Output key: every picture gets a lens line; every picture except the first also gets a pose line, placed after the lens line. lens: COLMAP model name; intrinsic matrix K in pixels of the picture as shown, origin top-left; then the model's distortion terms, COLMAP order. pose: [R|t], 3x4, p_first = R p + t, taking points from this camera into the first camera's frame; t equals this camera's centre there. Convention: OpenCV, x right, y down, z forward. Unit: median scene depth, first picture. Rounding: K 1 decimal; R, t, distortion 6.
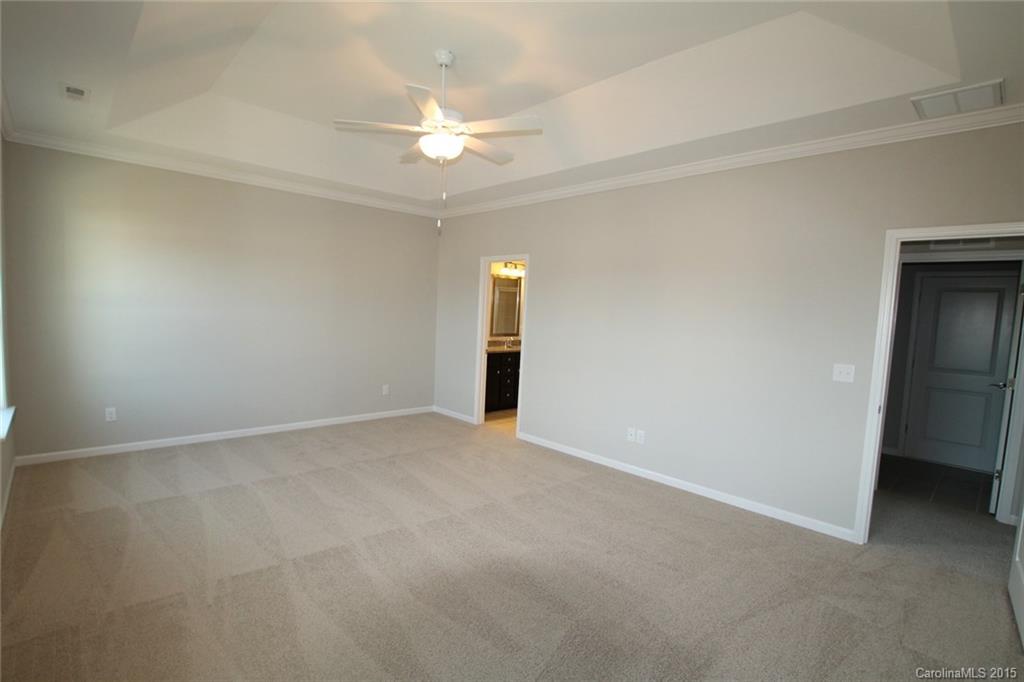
lens RADIAL K [[487.5, 0, 507.2], [0, 487.5, 345.3], [0, 0, 1]] dist [-0.030272, -0.000253]
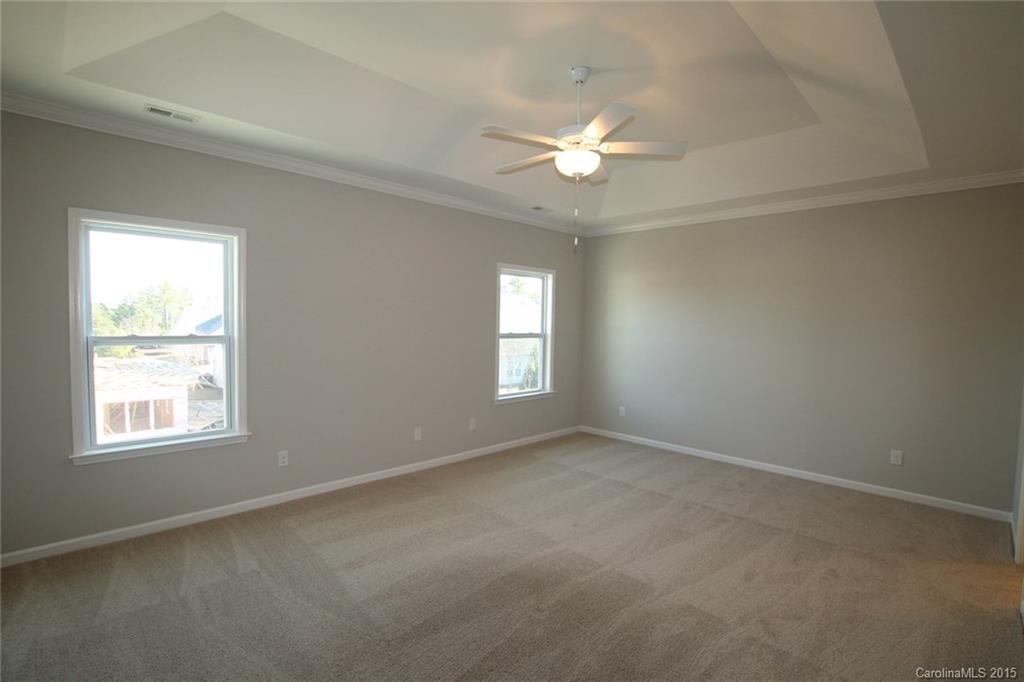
lens RADIAL K [[487.5, 0, 507.2], [0, 487.5, 345.3], [0, 0, 1]] dist [-0.030272, -0.000253]
pose [[0.020702, 0.006829, -0.999762, 0.677558], [-0.094940, 0.995471, 0.004834, -0.027801], [0.995268, 0.094818, 0.021257, 0.697444]]
